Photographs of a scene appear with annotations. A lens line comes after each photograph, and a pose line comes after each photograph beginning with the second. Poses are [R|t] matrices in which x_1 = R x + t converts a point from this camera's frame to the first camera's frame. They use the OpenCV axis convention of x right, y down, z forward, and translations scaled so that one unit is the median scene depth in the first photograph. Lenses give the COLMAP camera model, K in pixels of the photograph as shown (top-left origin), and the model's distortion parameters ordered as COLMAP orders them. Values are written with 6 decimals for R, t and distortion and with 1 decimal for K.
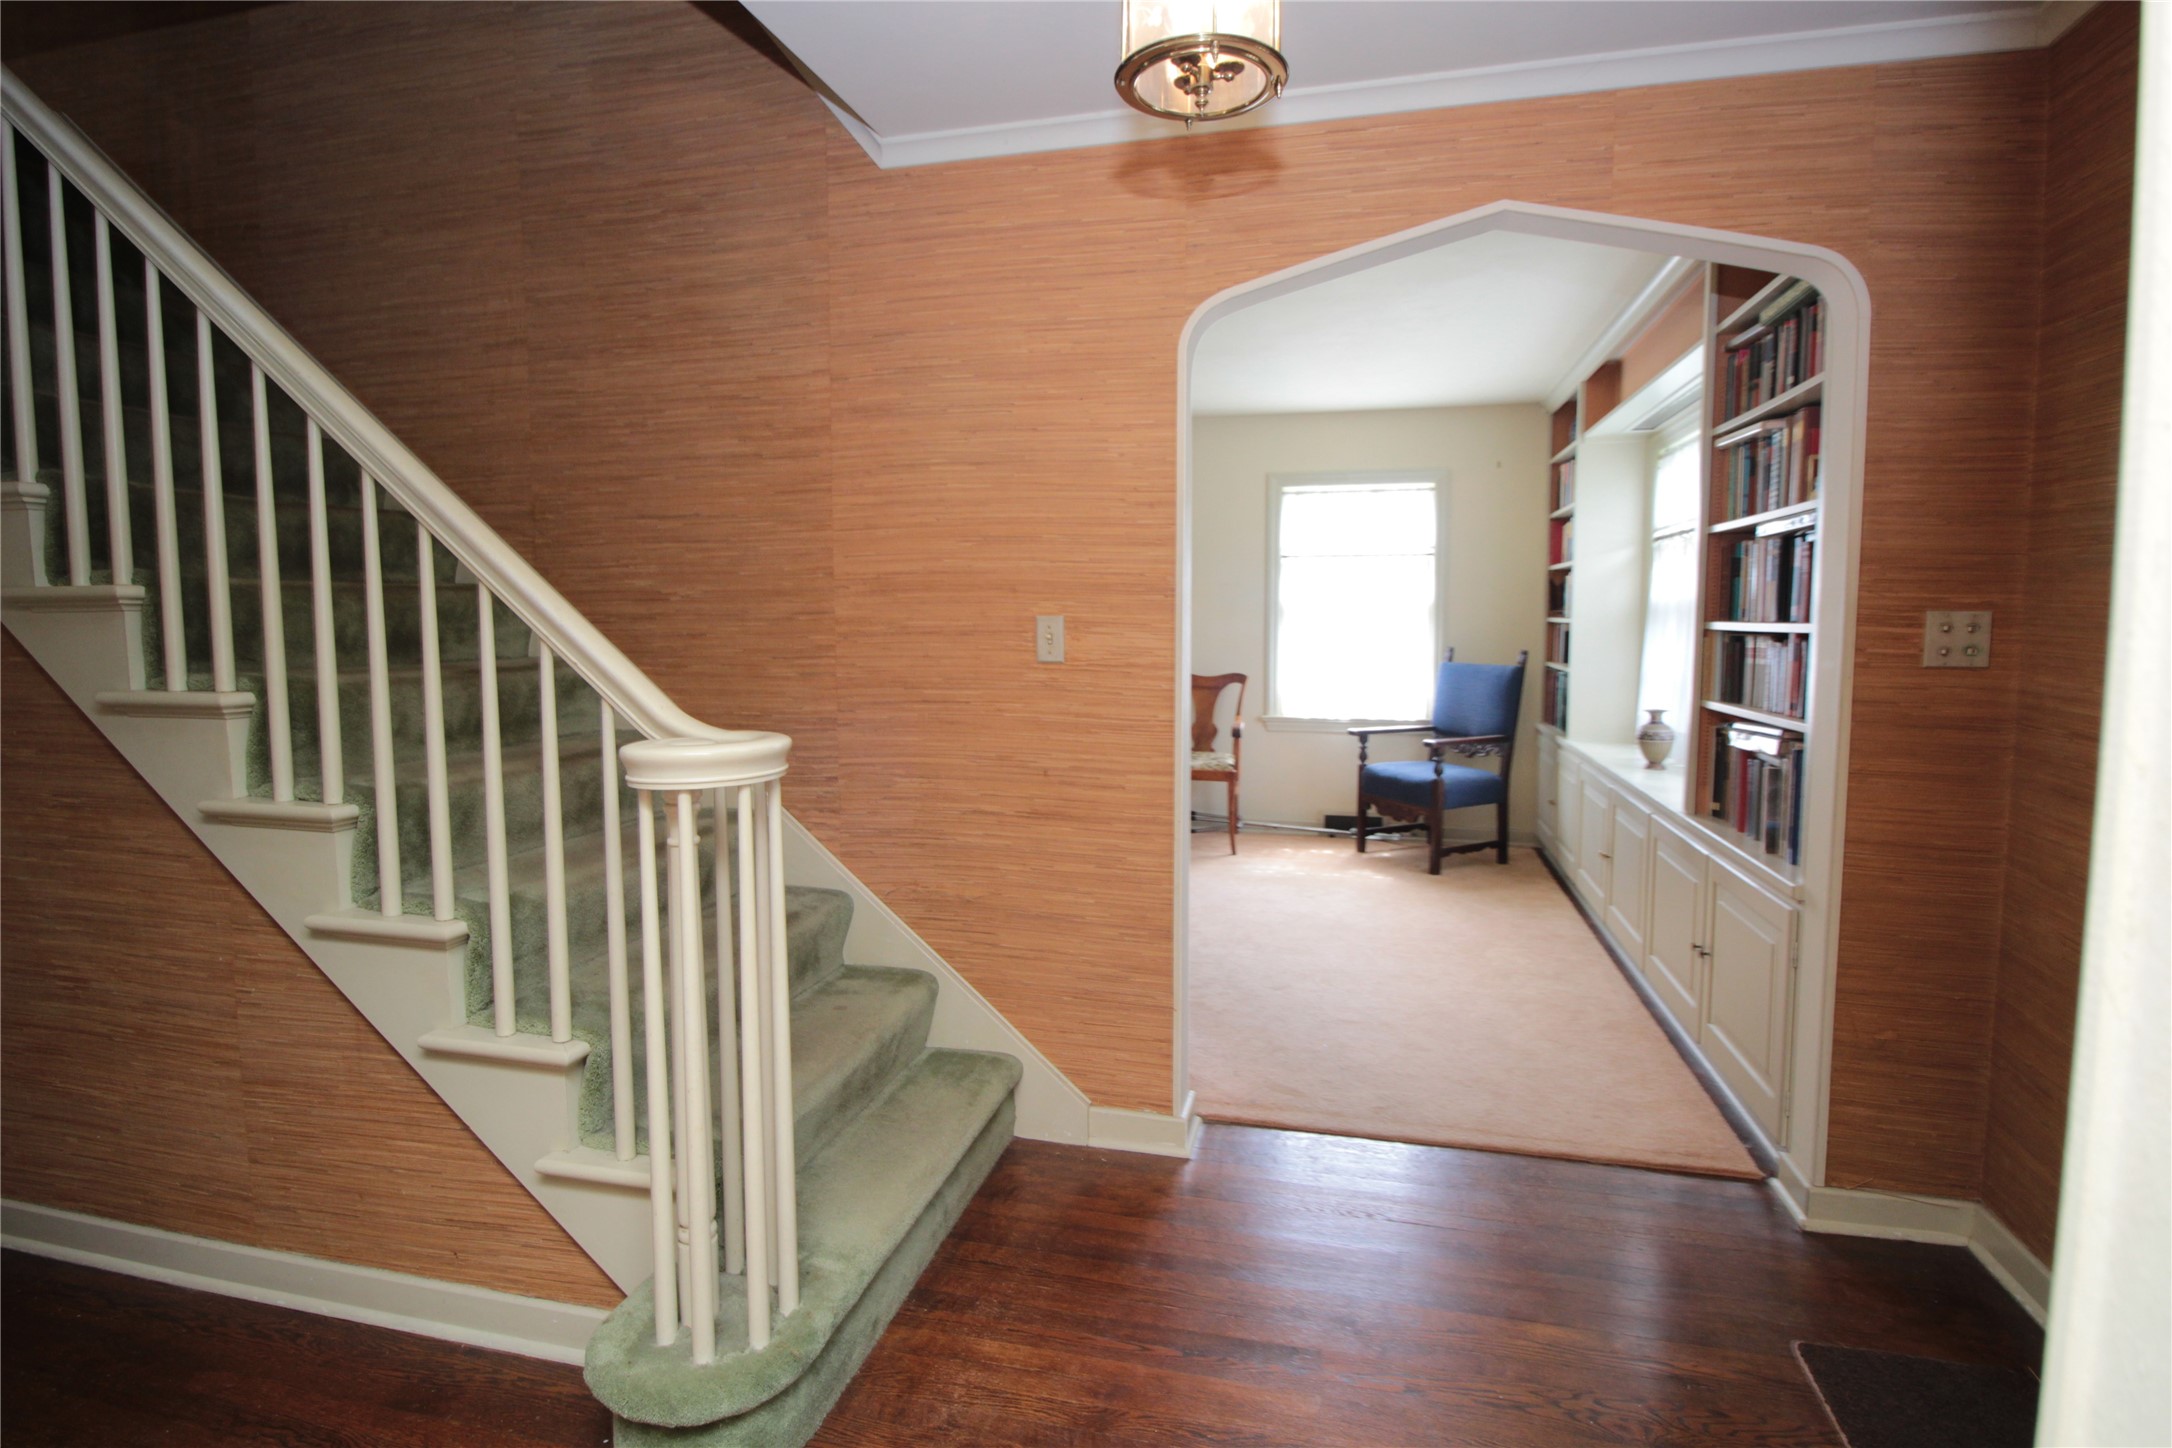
lens RADIAL K [[1103.3, 0, 1078.3], [0, 1103.3, 719.9], [0, 0, 1]] dist [-0.002588, -0.004751]
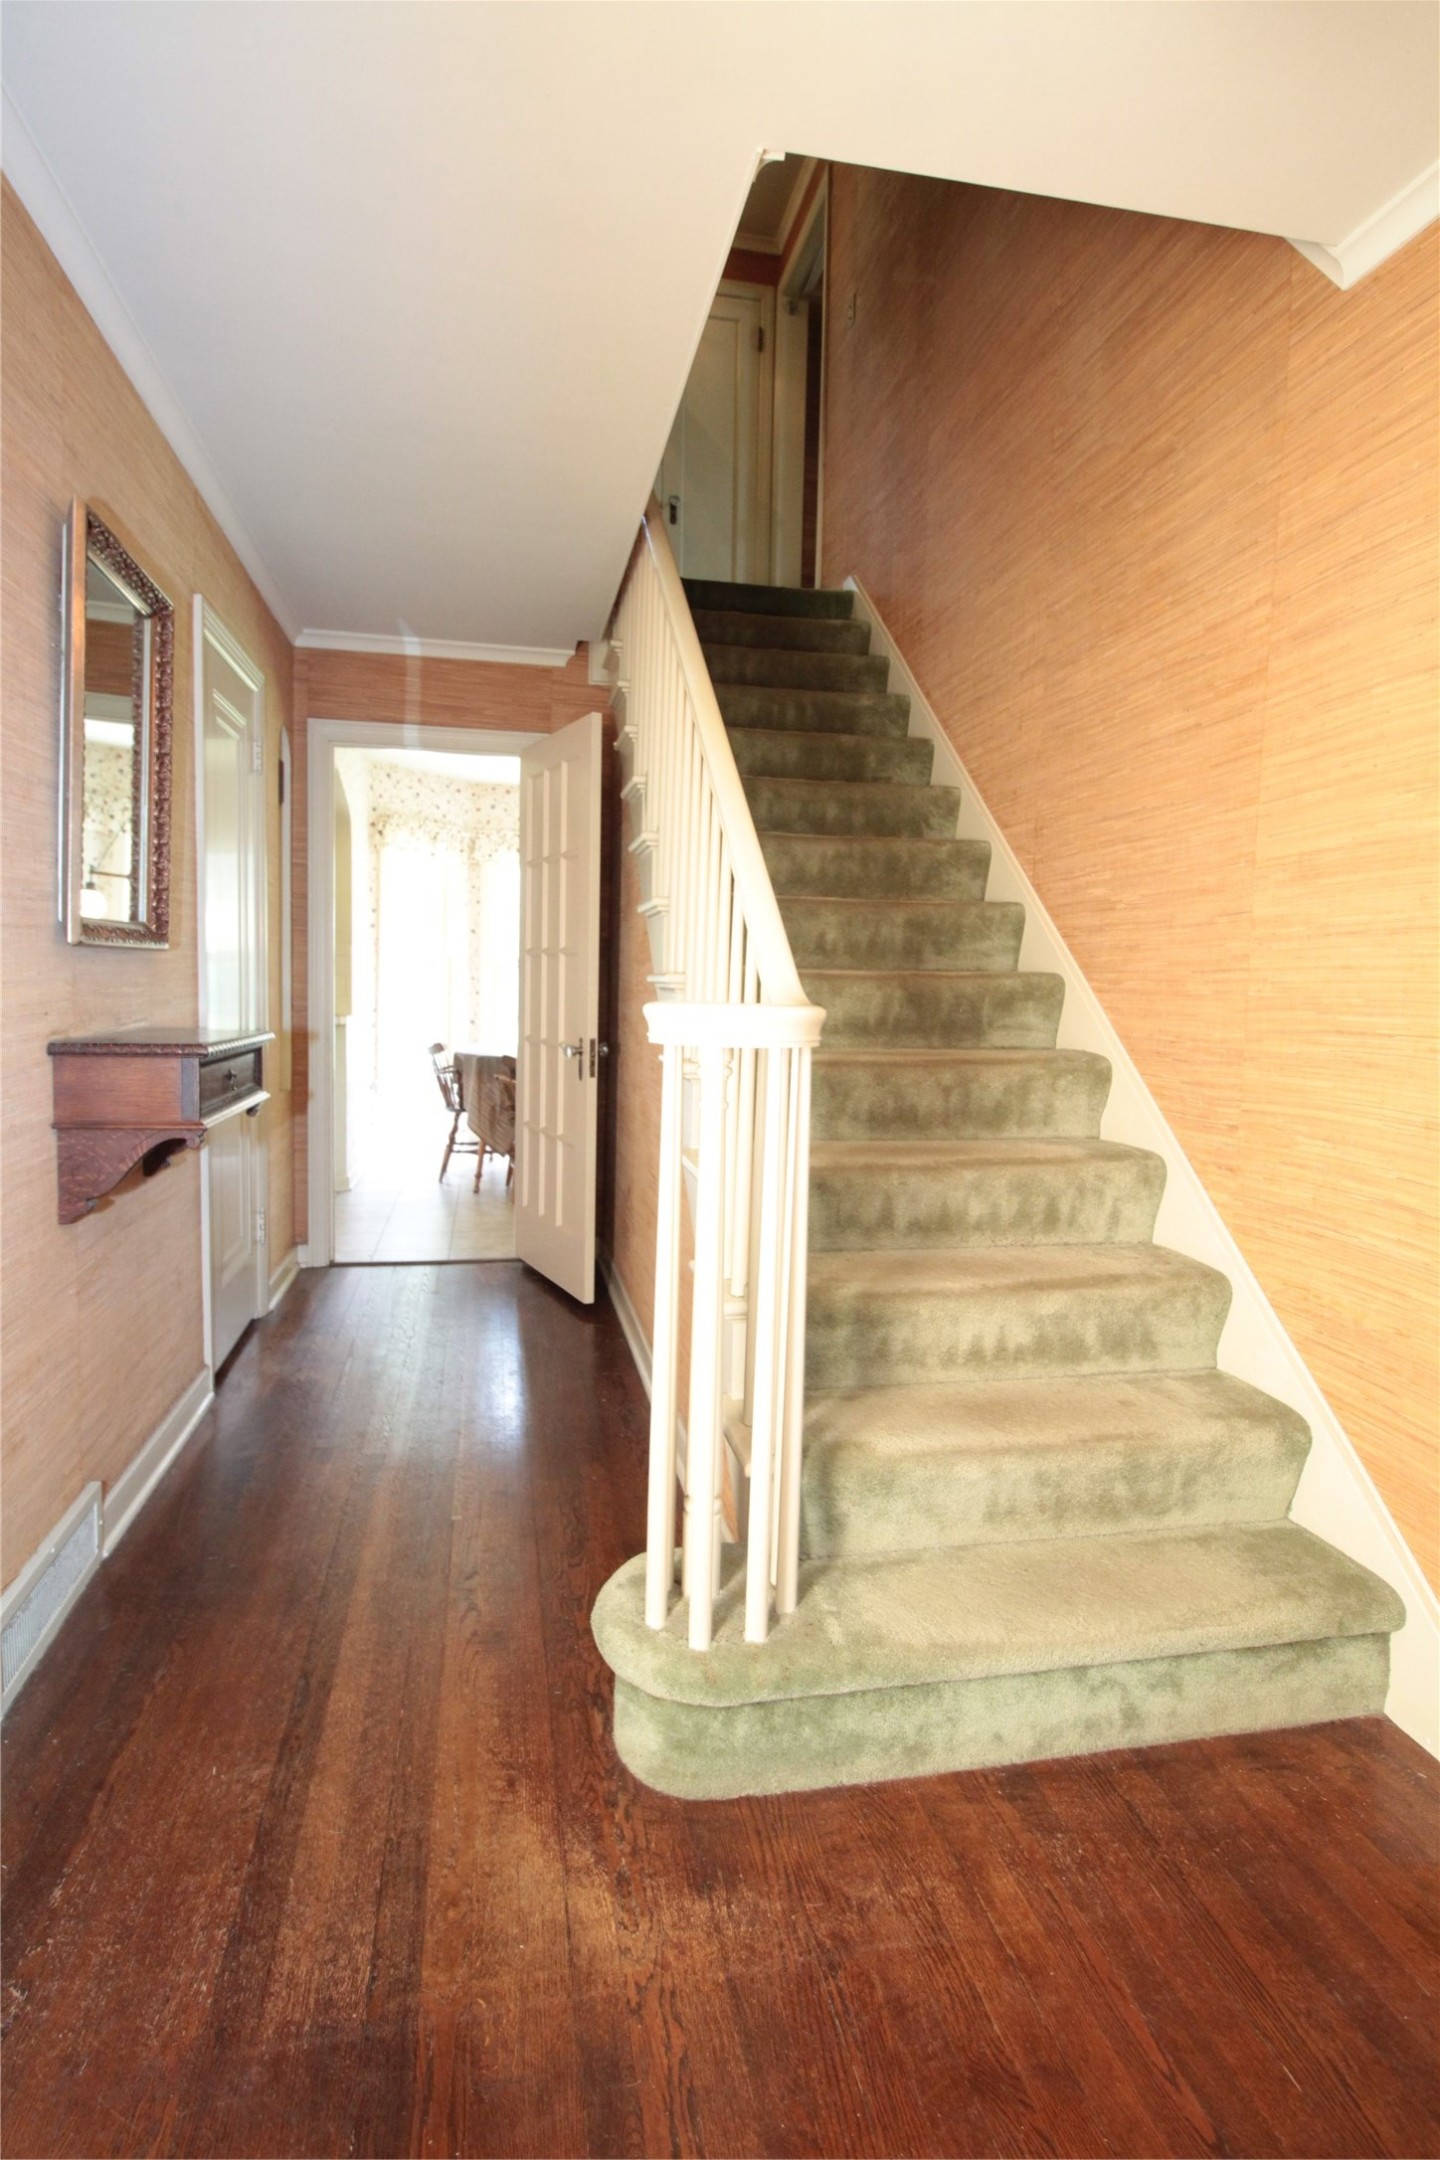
lens RADIAL K [[1097.2, 0, 711.4], [0, 1097.2, 1071.9], [0, 0, 1]] dist [-0.002588, -0.004751]
pose [[0.423204, 0.085349, -0.902005, 0.315618], [-0.110826, 0.992954, 0.041957, 0.022998], [0.899231, 0.082209, 0.429681, 0.343382]]
